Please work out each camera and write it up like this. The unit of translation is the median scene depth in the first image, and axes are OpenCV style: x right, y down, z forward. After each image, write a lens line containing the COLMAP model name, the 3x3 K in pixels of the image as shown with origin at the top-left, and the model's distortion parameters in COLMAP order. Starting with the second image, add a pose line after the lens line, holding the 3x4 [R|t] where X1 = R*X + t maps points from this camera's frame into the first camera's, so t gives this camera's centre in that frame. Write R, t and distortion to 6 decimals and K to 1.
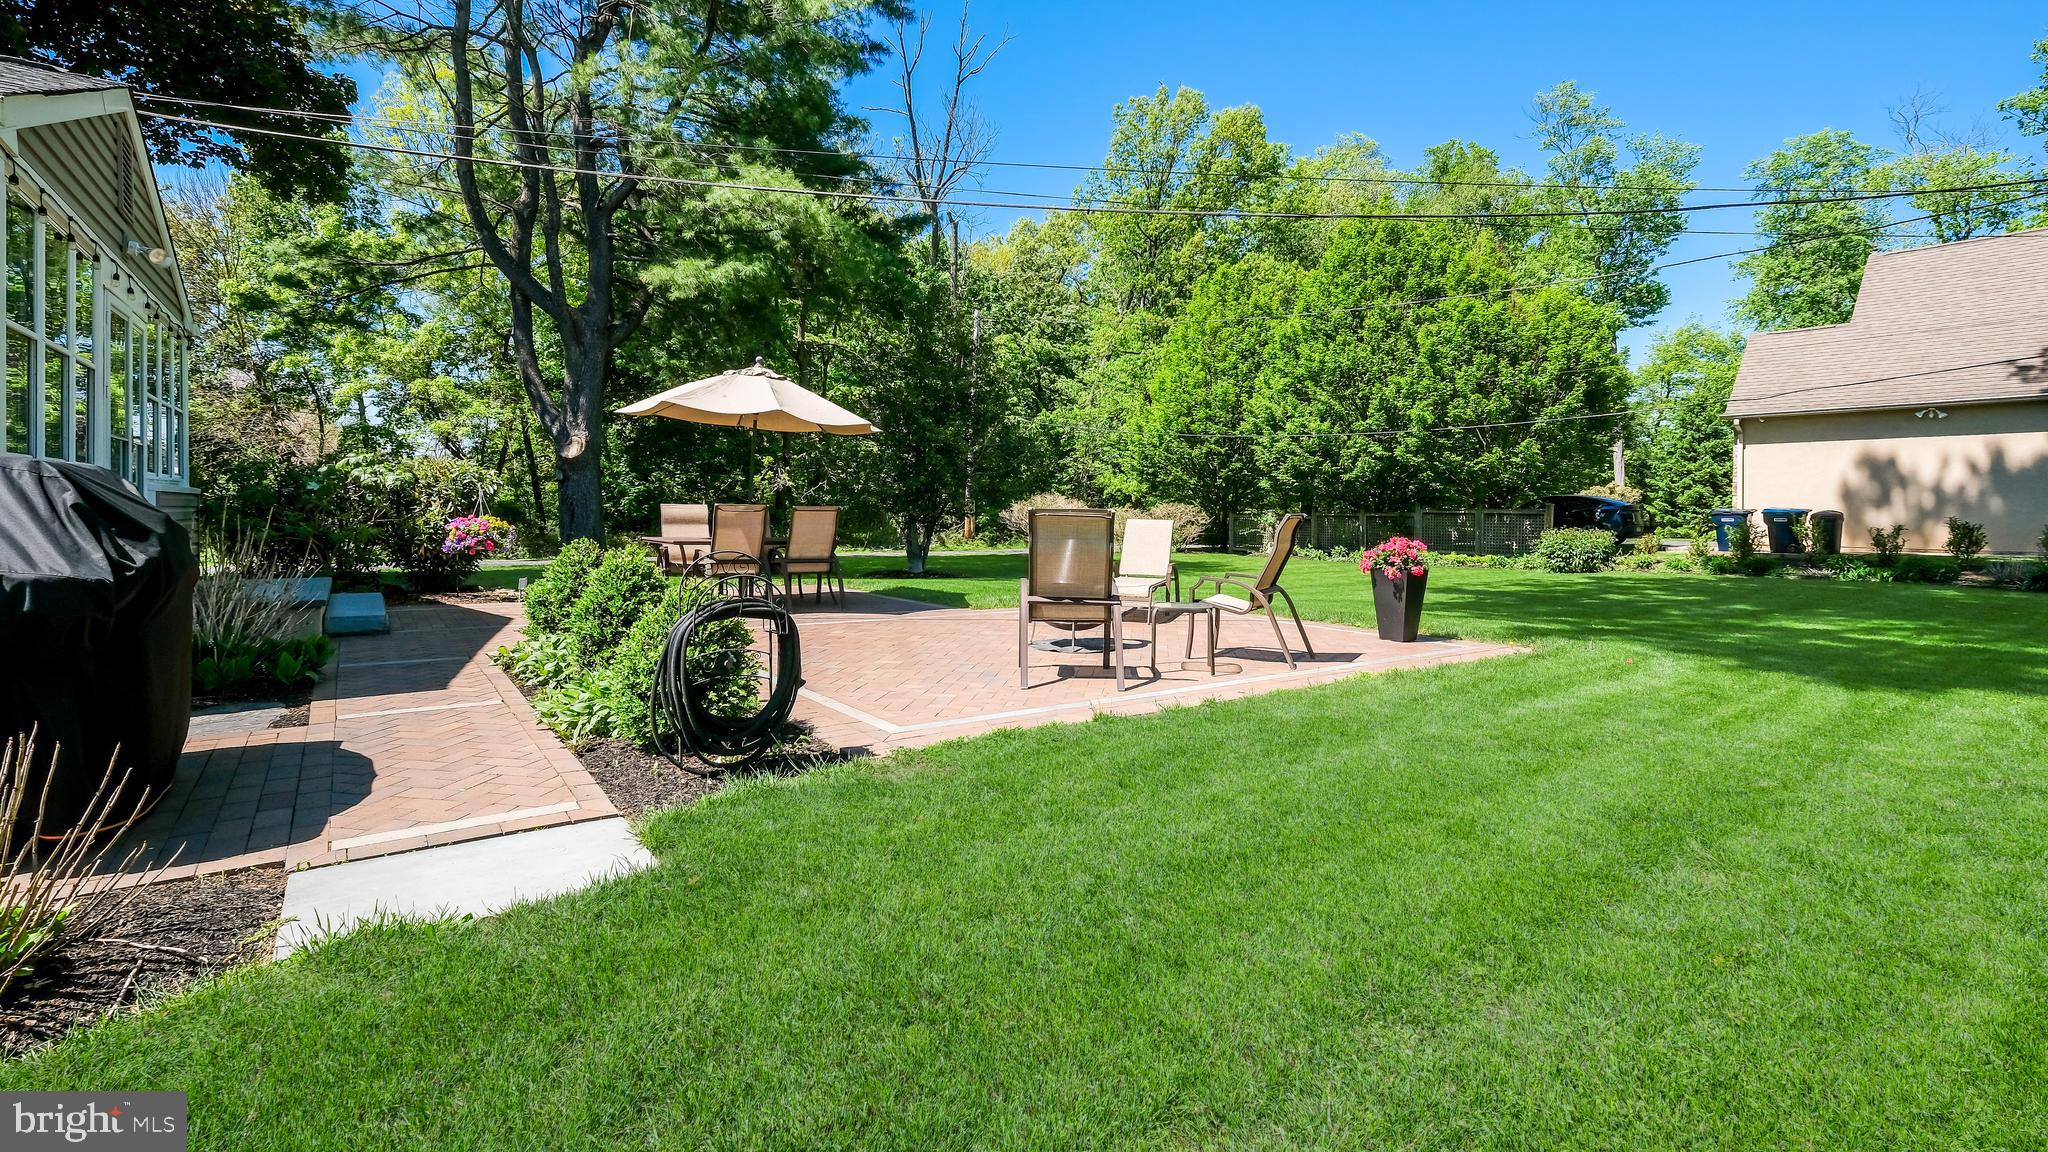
lens RADIAL K [[899.7, 0, 1031.9], [0, 899.7, 534.2], [0, 0, 1]] dist [0.010976, -0.000102]
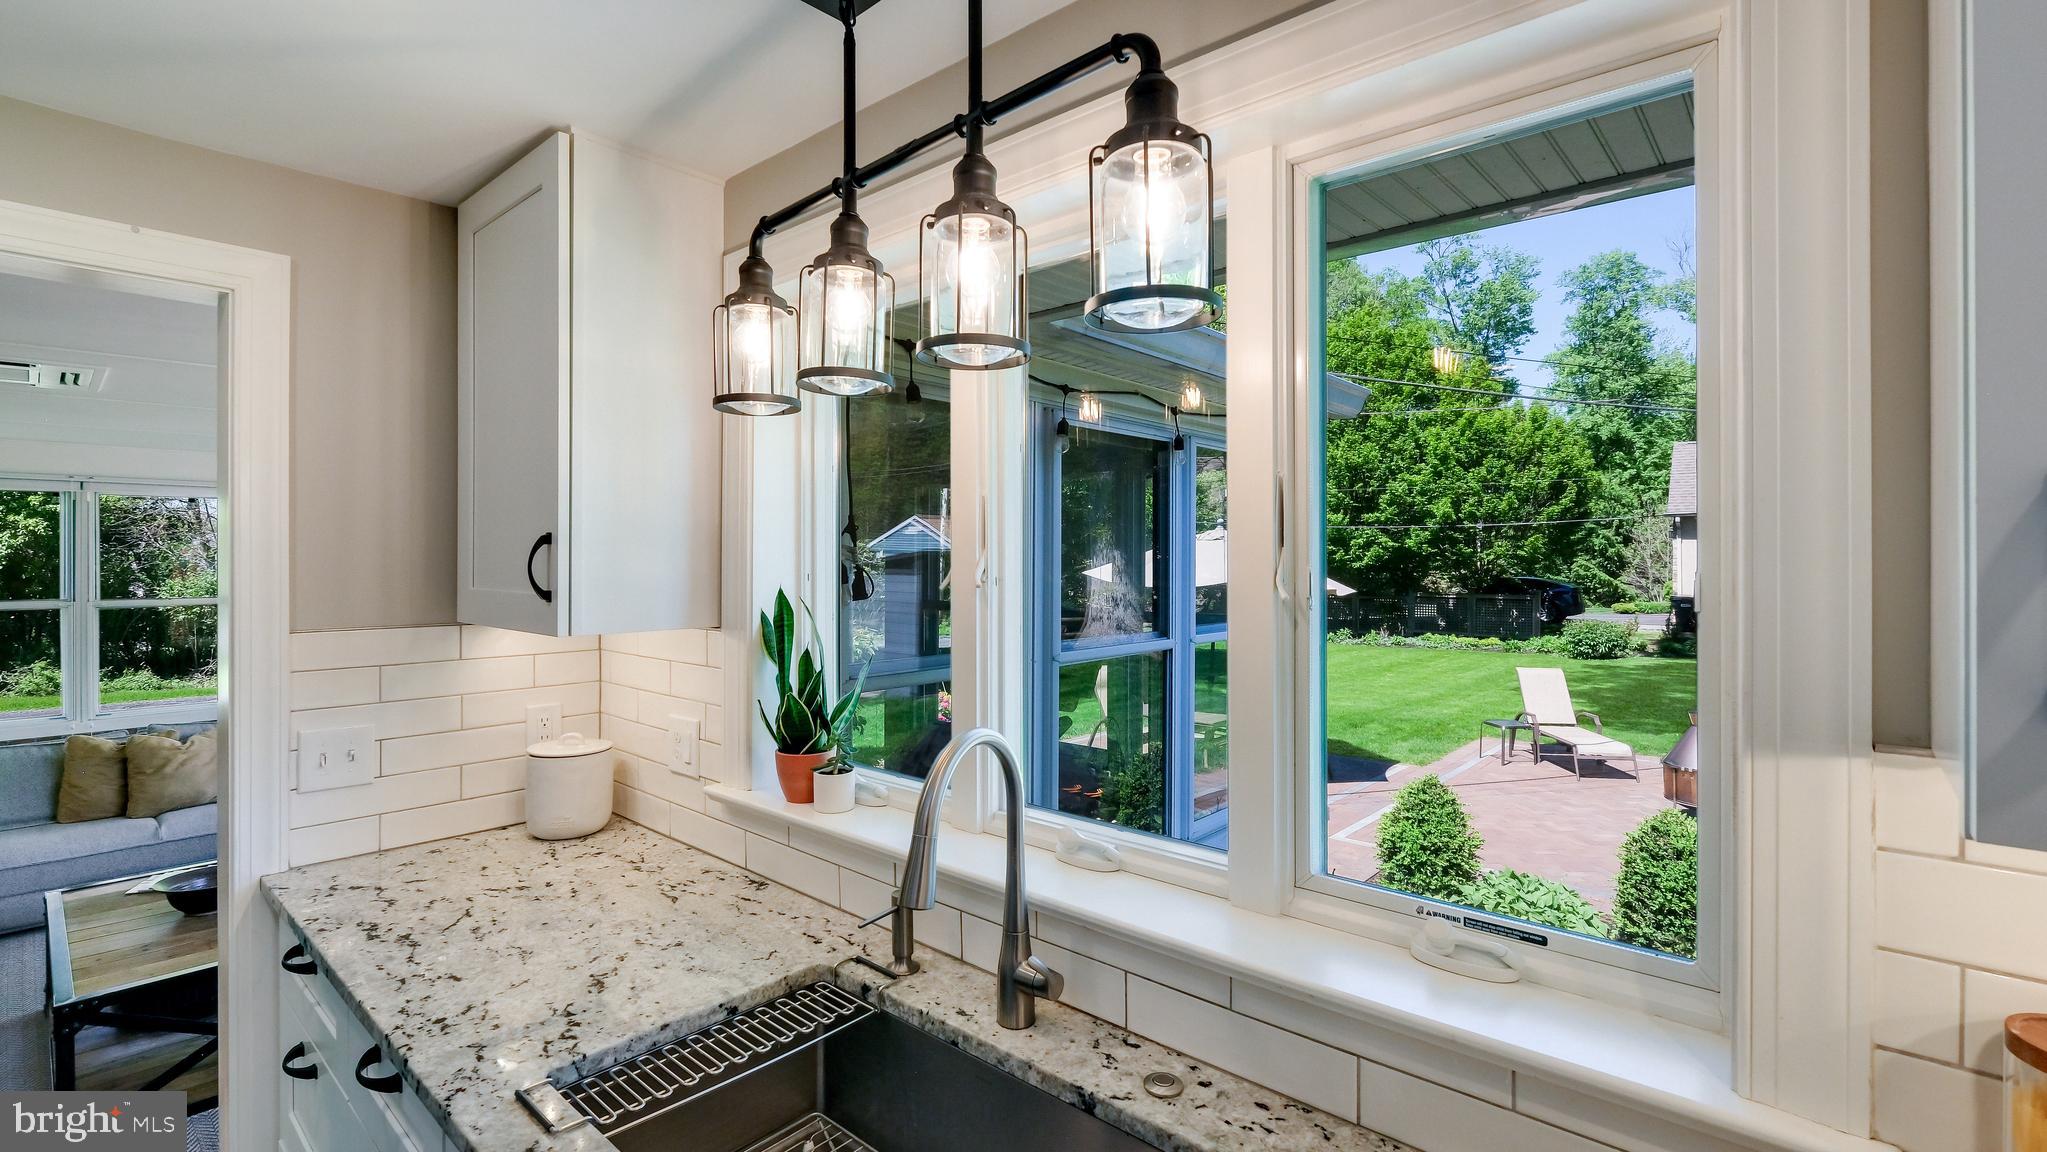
lens RADIAL K [[908.5, 0, 1018.3], [0, 908.5, 557.9], [0, 0, 1]] dist [-0.006984, -0.000387]
pose [[0.980853, -0.007787, 0.194595, -0.264331], [0.013579, 0.999503, -0.028450, -0.048484], [-0.194276, 0.030548, 0.980471, 0.020530]]
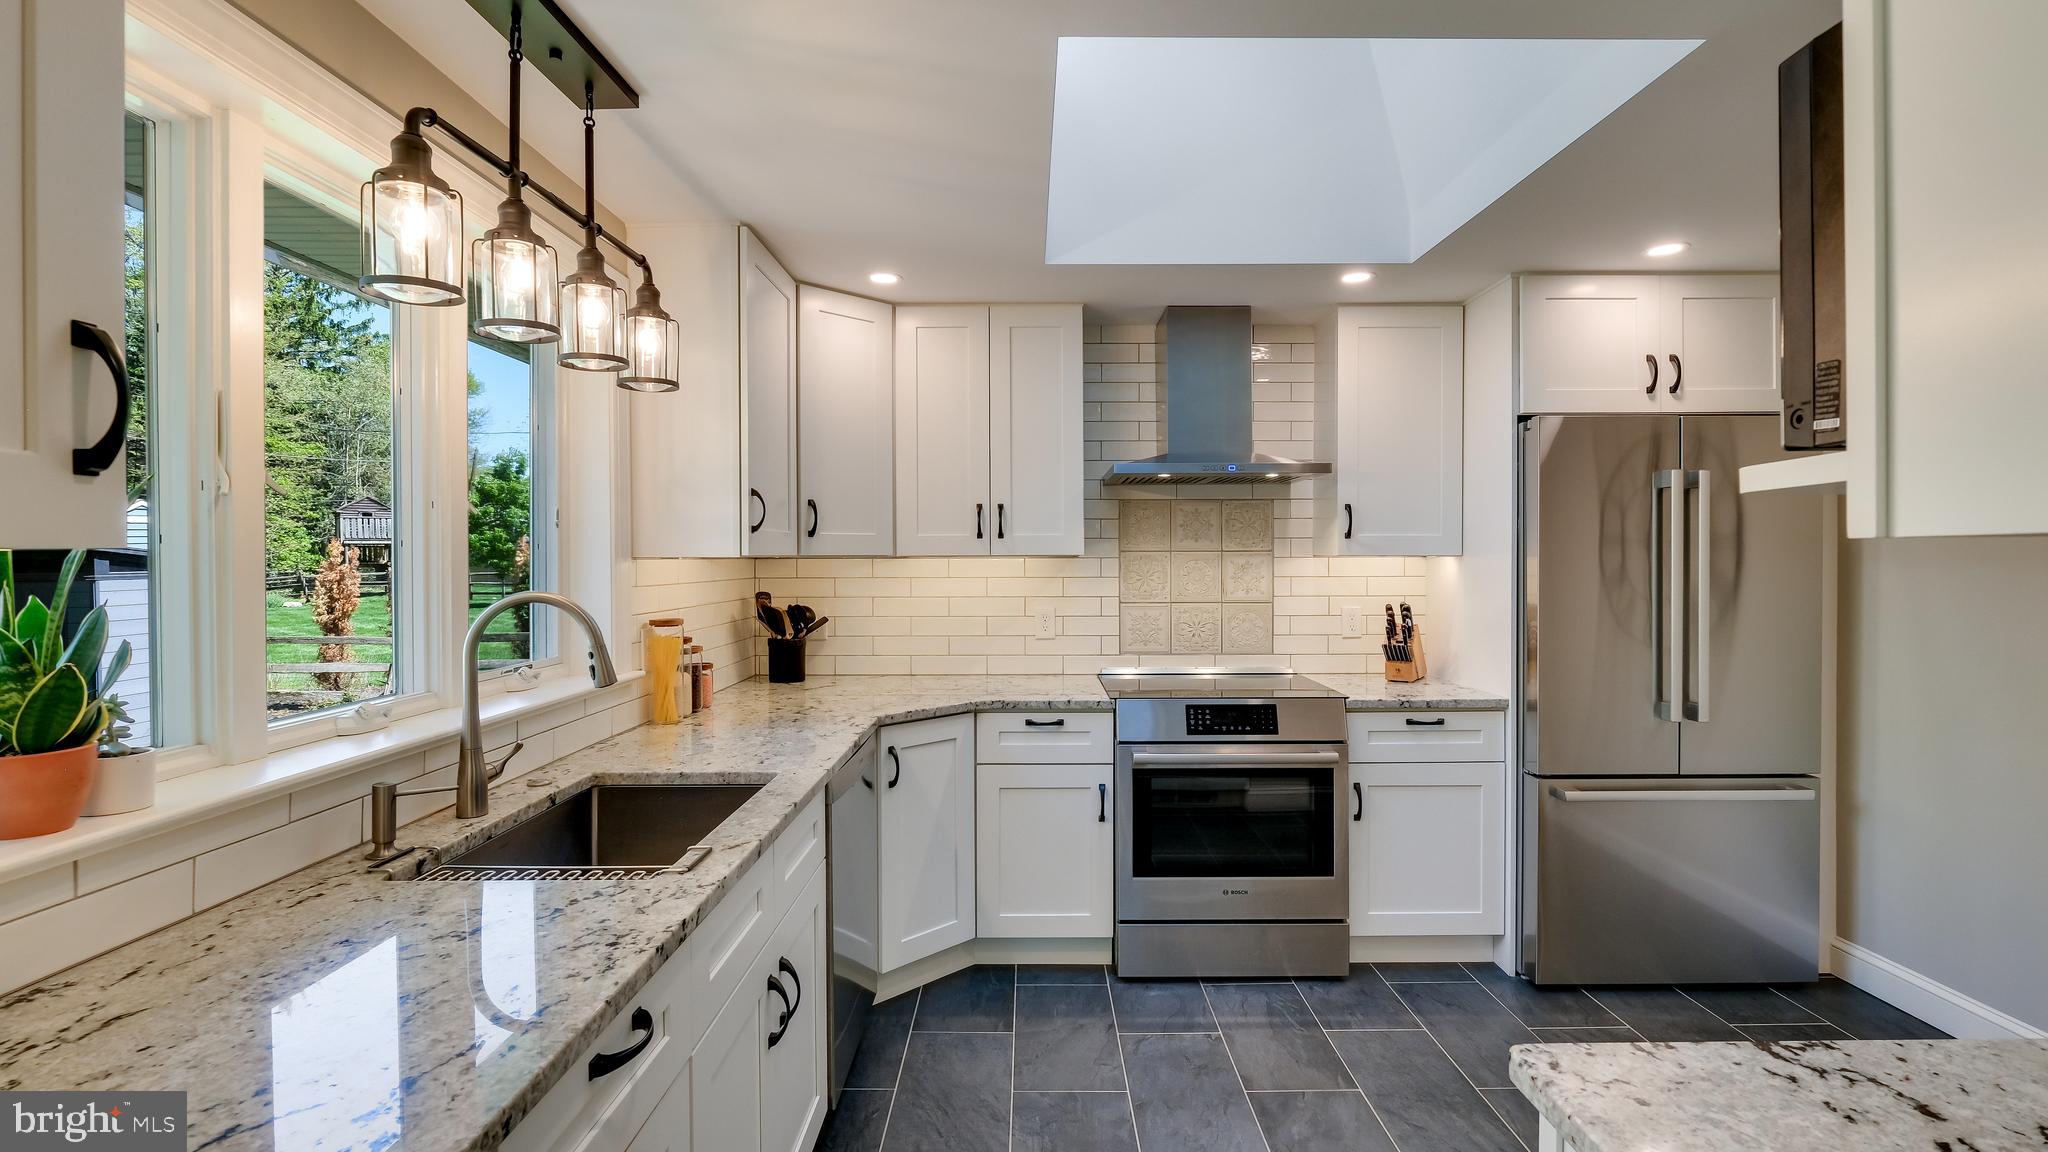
lens RADIAL K [[916.3, 0, 1025.4], [0, 916.3, 547.2], [0, 0, 1]] dist [-0.004450, -0.000656]
pose [[-0.793411, 0.002347, 0.608682, -0.327796], [0.017471, 0.999668, 0.018920, -0.045278], [-0.608436, 0.025646, -0.793188, 0.096528]]
